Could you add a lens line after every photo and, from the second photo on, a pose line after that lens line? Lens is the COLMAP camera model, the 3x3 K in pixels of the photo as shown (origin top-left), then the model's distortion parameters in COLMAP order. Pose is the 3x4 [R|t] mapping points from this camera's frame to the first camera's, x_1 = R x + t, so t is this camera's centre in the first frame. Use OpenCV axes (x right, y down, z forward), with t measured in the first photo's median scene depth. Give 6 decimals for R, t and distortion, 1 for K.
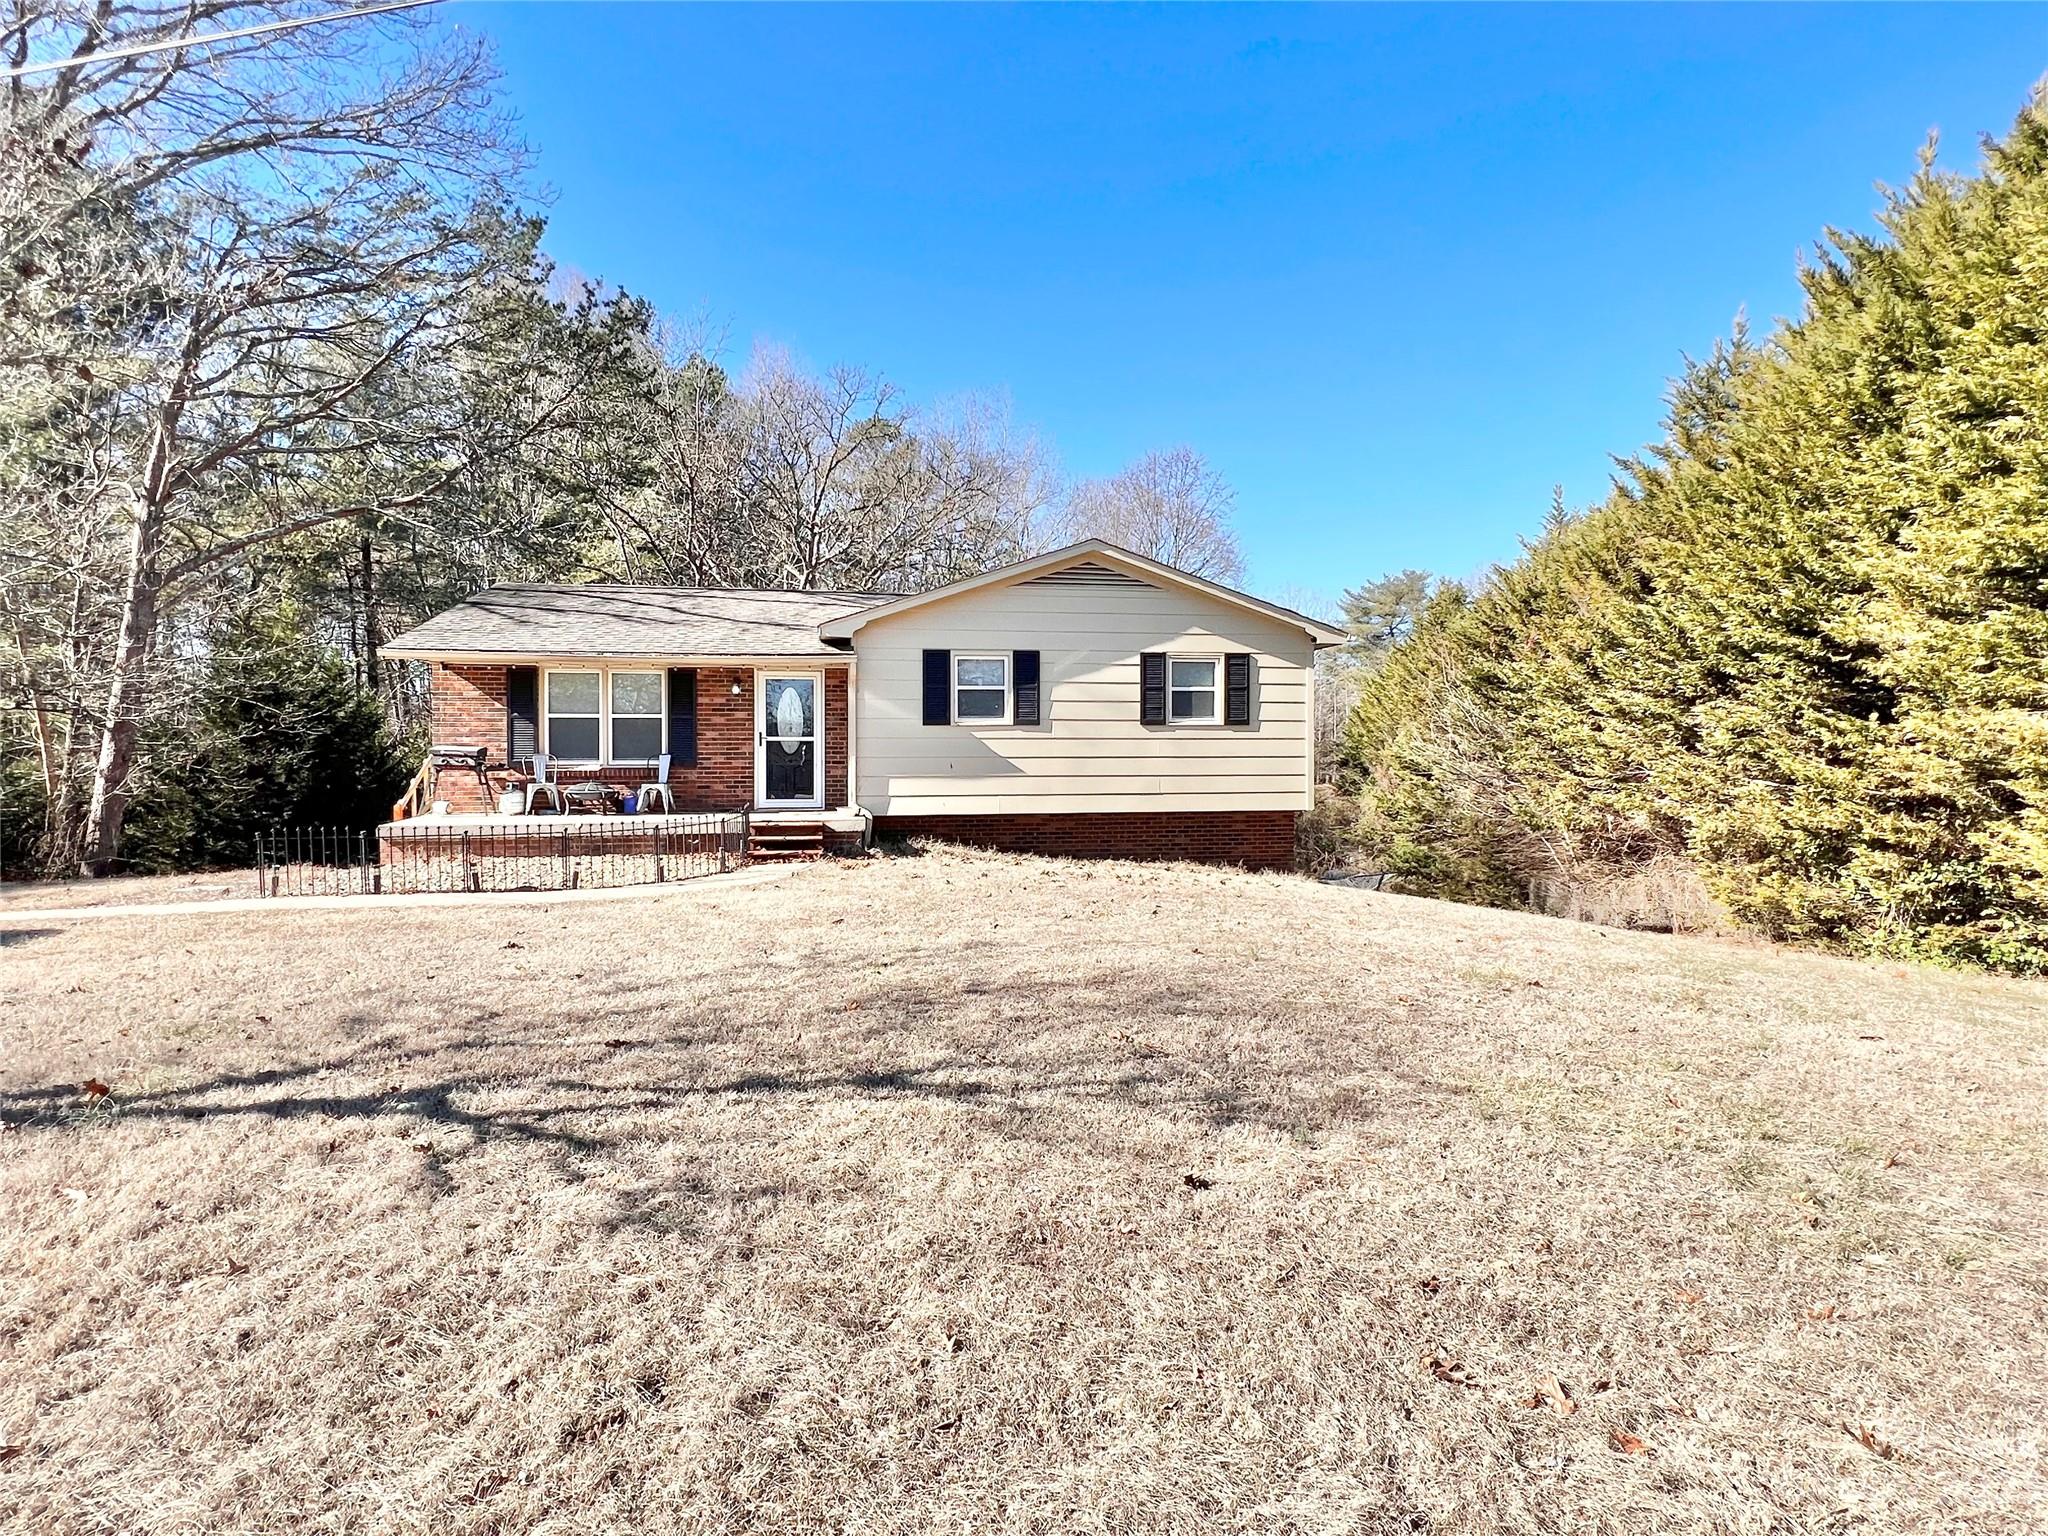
lens RADIAL K [[1038.2, 0, 1019.4], [0, 1038.2, 735.1], [0, 0, 1]] dist [-0.000092, 0.000137]
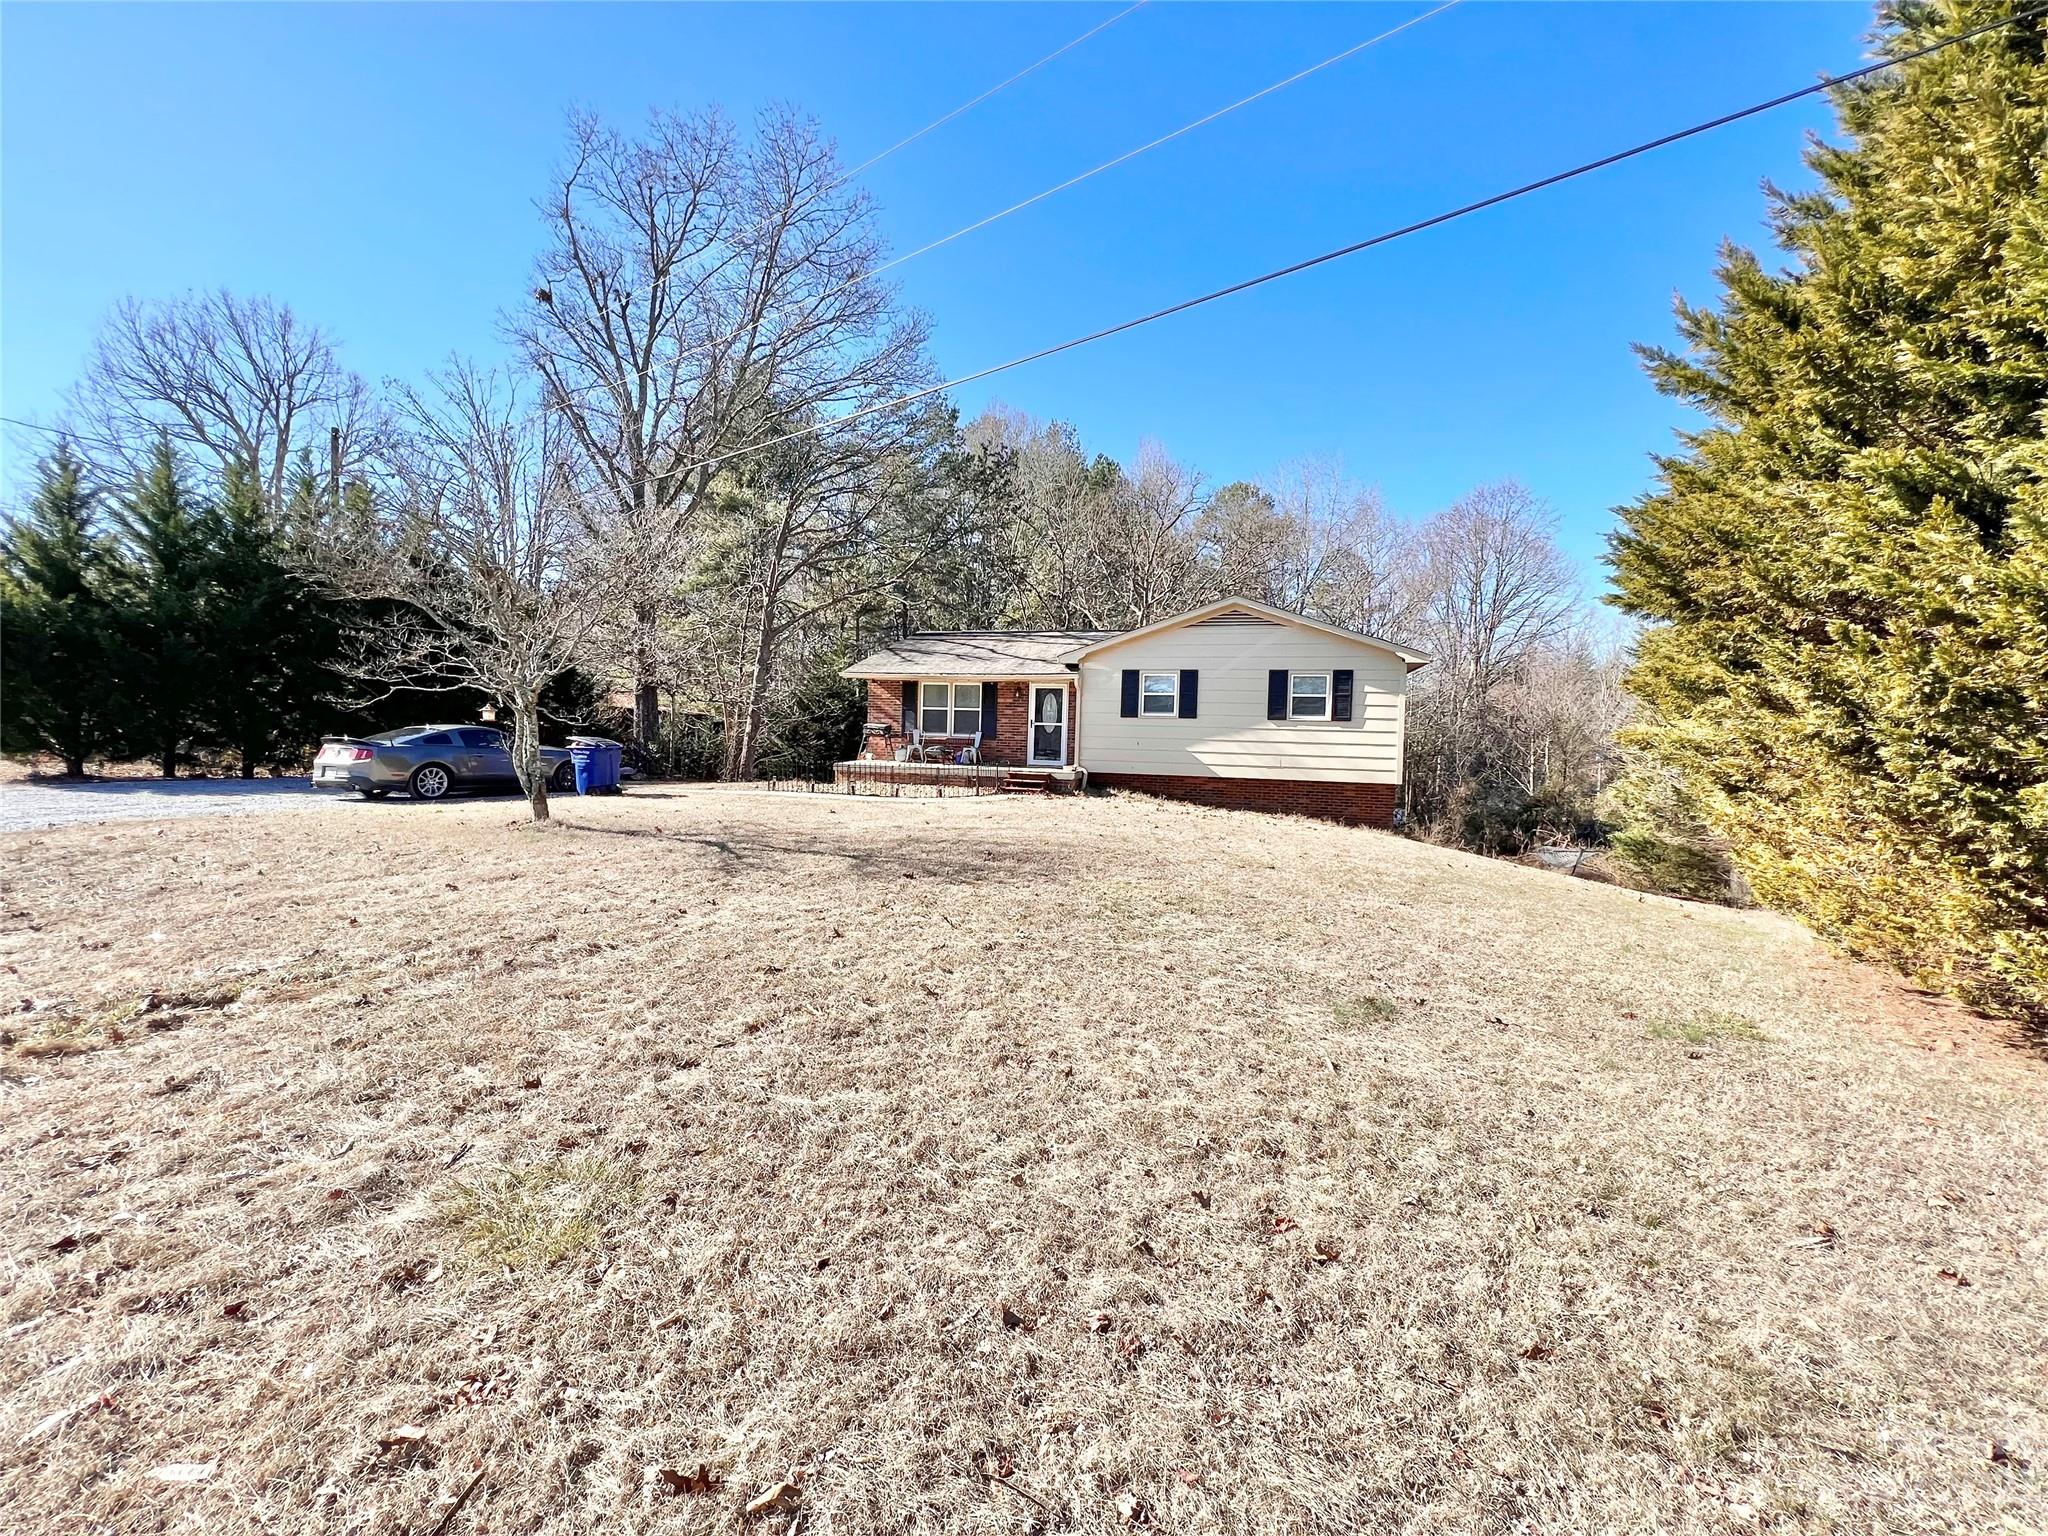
lens RADIAL K [[819.3, 0, 1020.8], [0, 819.3, 762.4], [0, 0, 1]] dist [-0.001645, -0.000251]
pose [[0.894770, 0.042976, -0.444455, 0.332126], [-0.022831, 0.998459, 0.050582, -0.000636], [0.445944, -0.035112, 0.894372, -0.202644]]
